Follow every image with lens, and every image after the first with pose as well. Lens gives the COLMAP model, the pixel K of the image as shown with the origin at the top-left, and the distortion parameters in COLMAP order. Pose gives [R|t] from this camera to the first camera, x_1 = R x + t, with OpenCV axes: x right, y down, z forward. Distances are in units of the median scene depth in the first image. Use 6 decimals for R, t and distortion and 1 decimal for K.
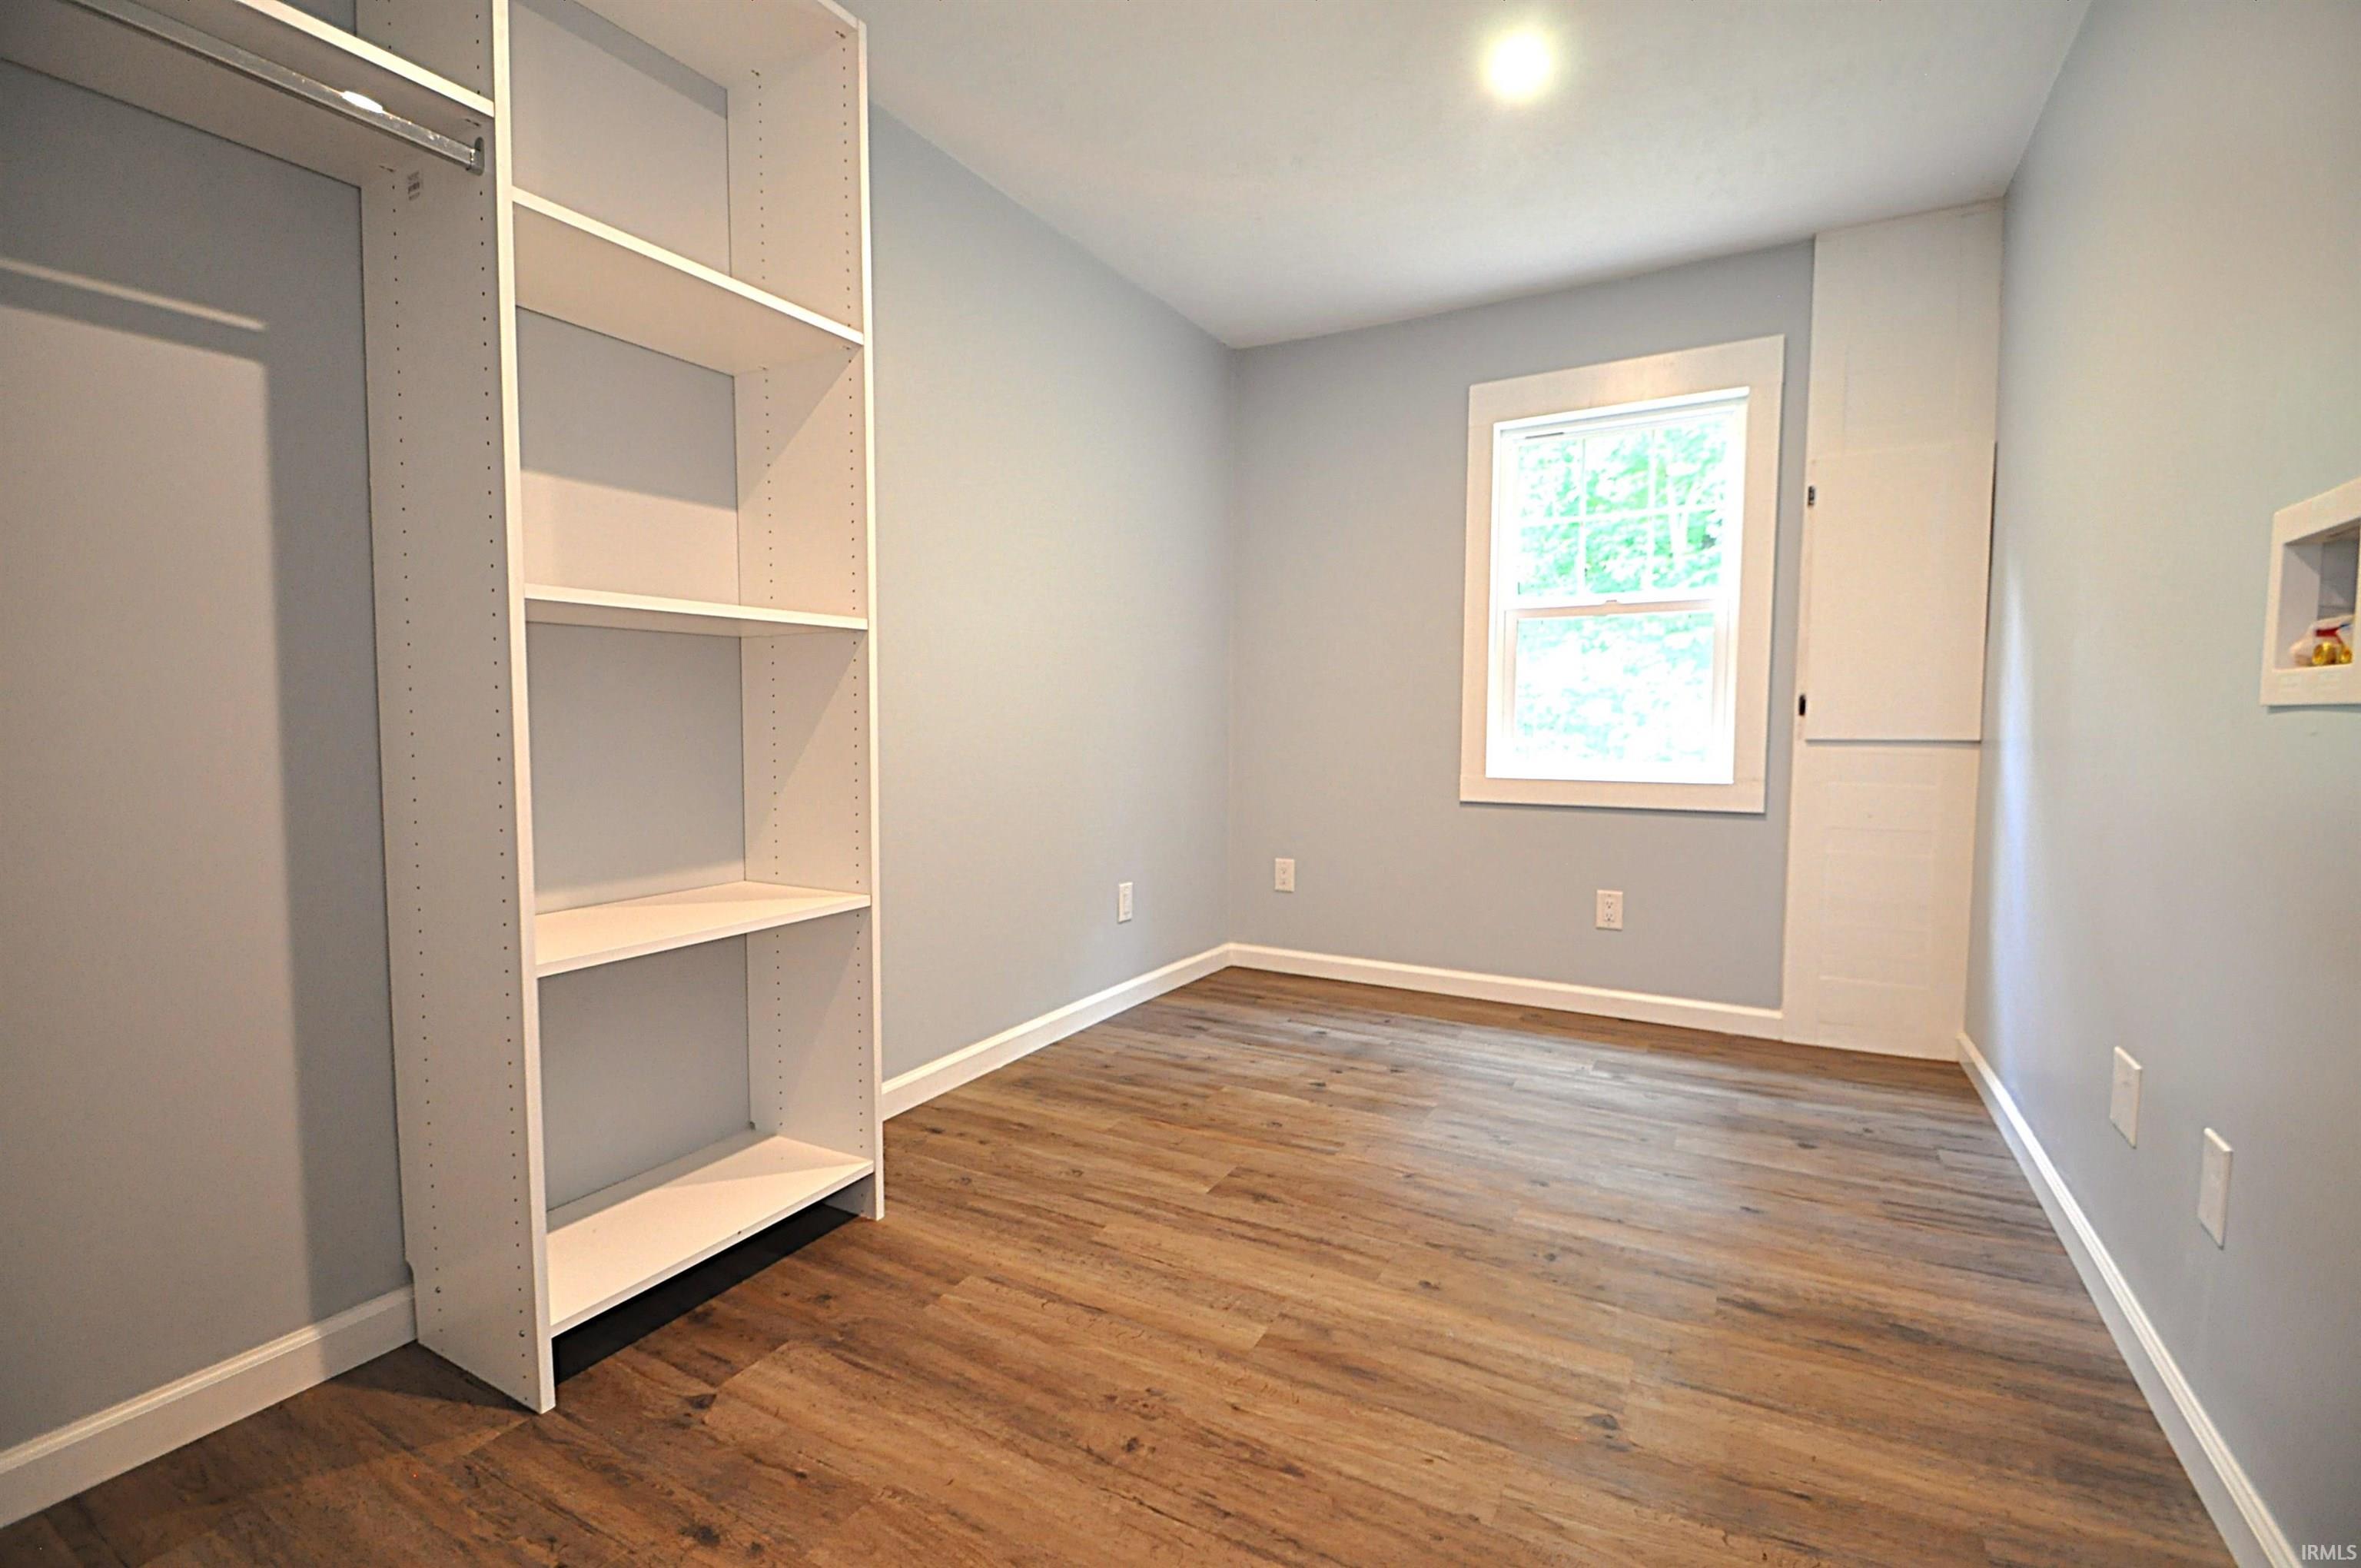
lens RADIAL K [[1035.0, 0, 1171.3], [0, 1035.0, 785.8], [0, 0, 1]] dist [0.010405, -0.009194]
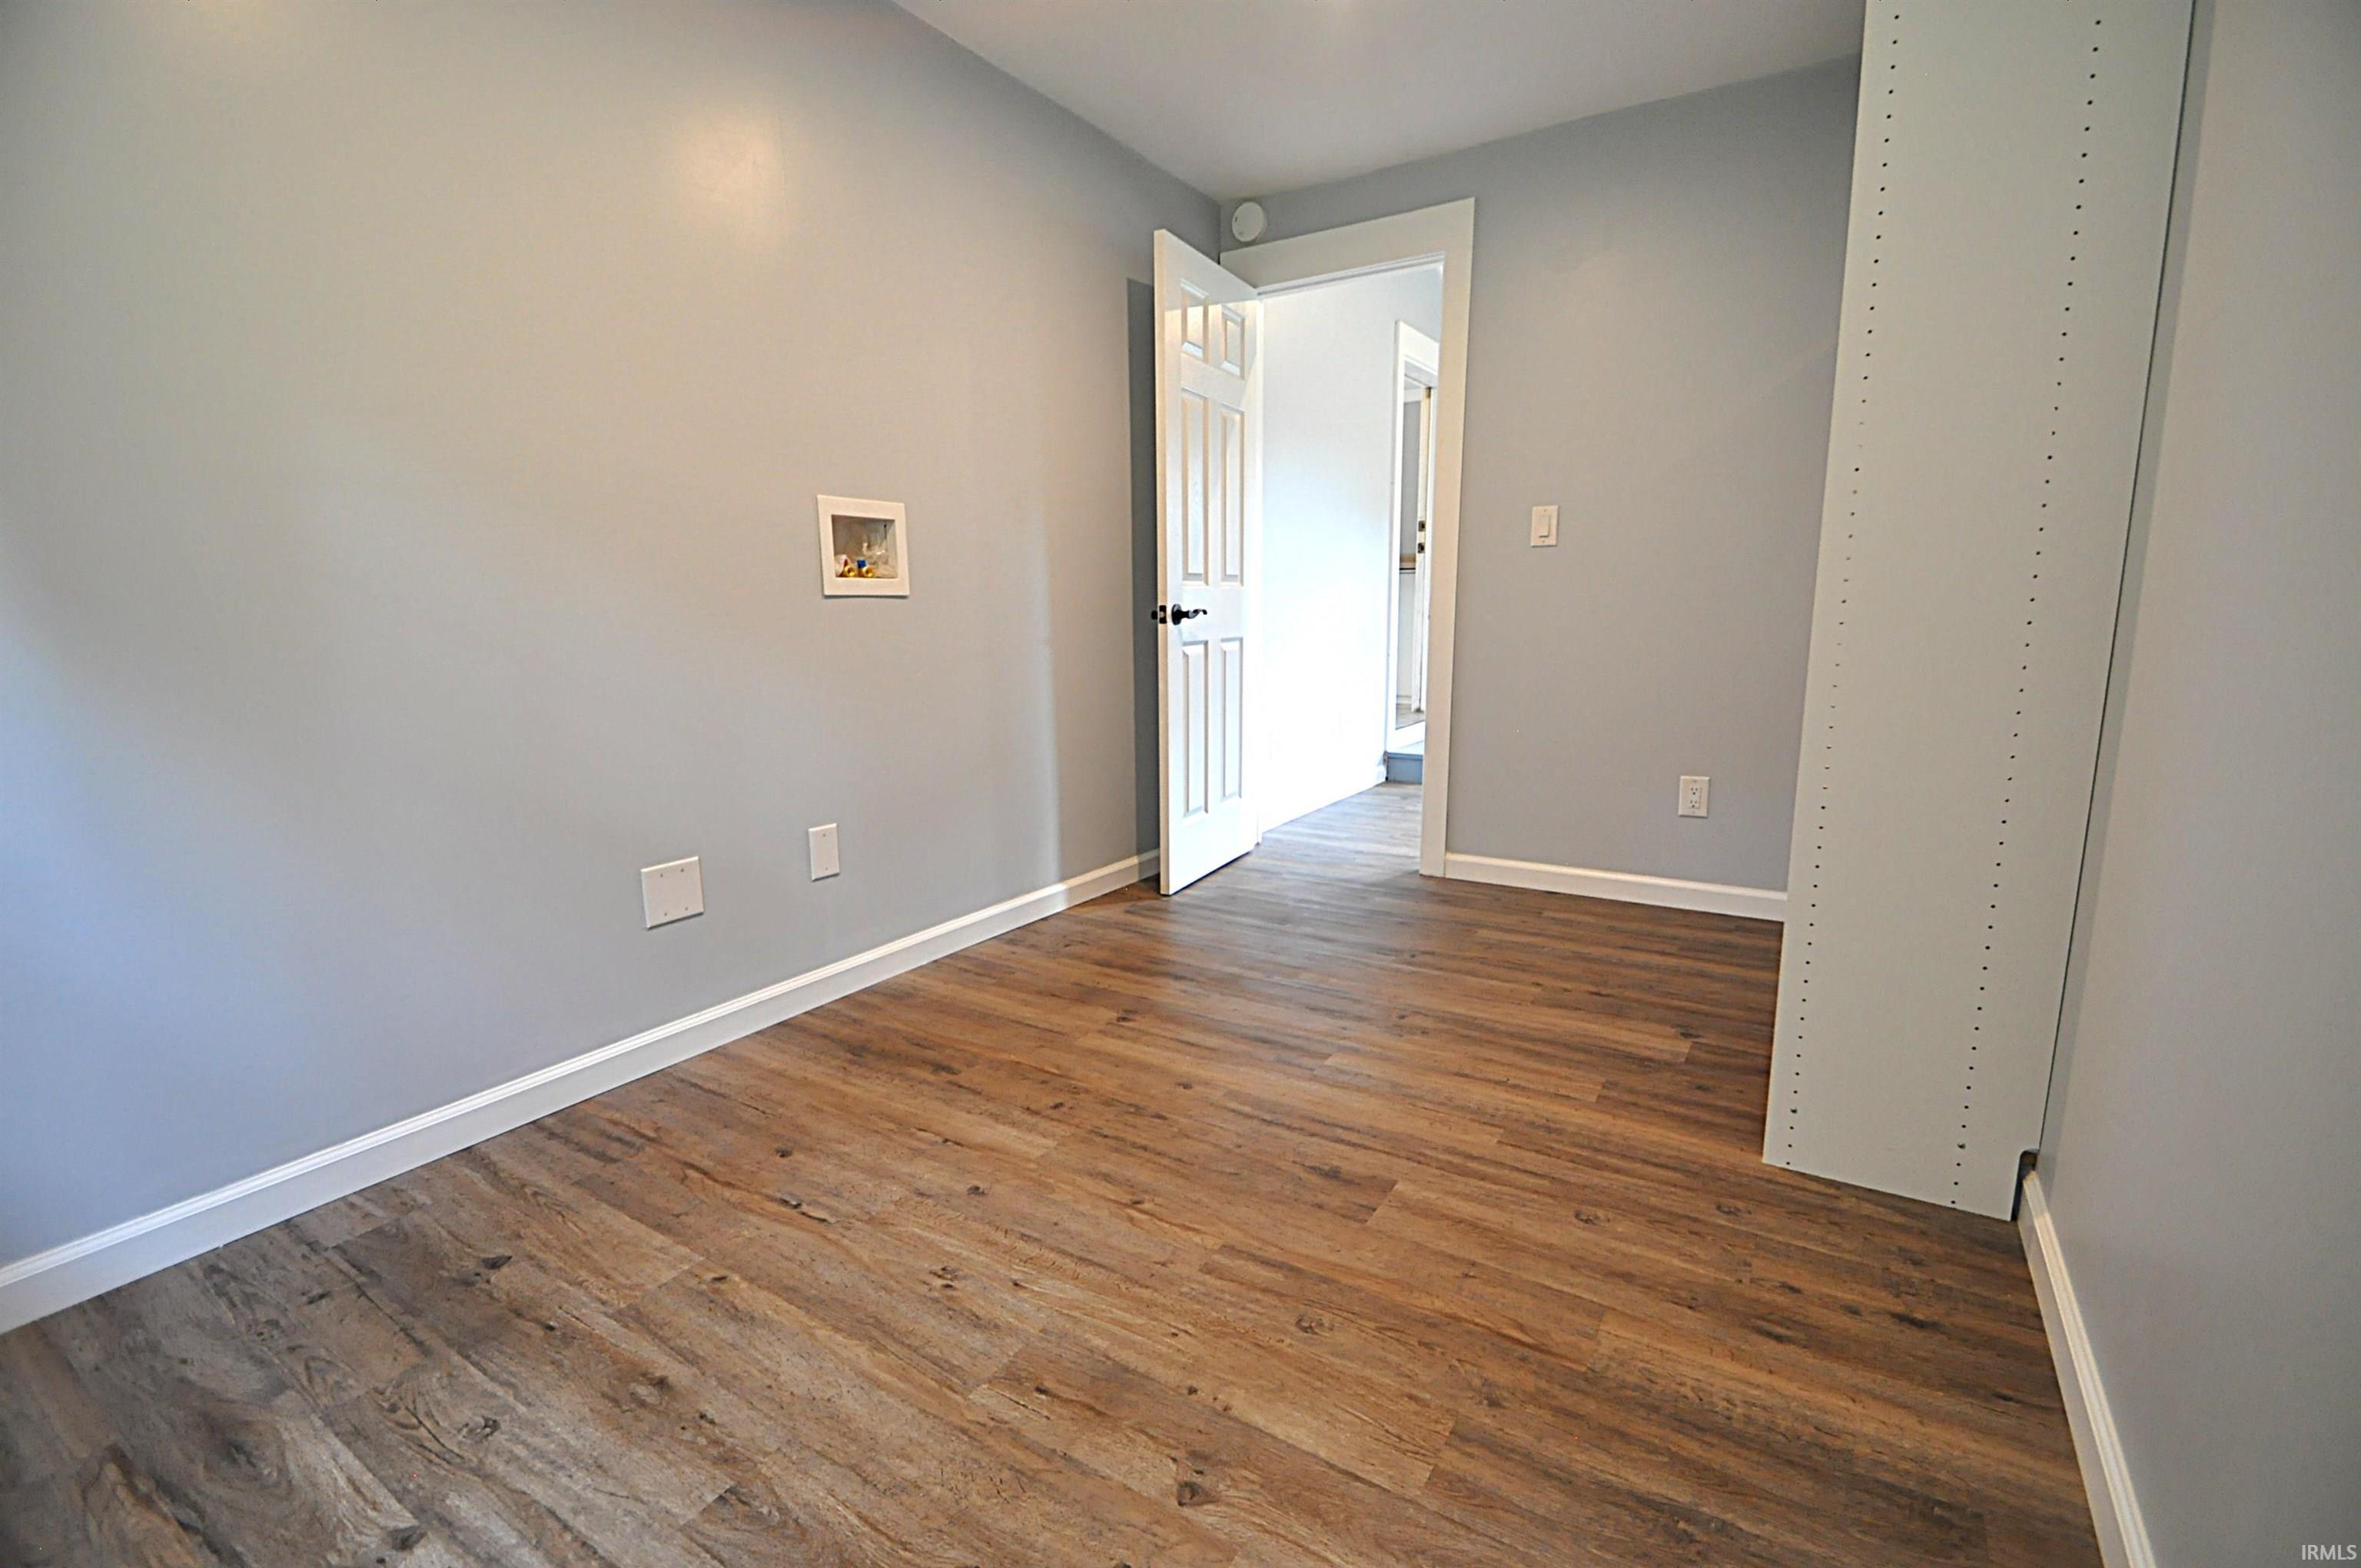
lens RADIAL K [[1035.0, 0, 1171.3], [0, 1035.0, 785.8], [0, 0, 1]] dist [0.010405, -0.009194]
pose [[-0.998388, 0.002132, 0.056712, 0.170544], [0.015416, 0.971909, 0.234851, -0.107837], [-0.054618, 0.235347, -0.970376, 1.784496]]
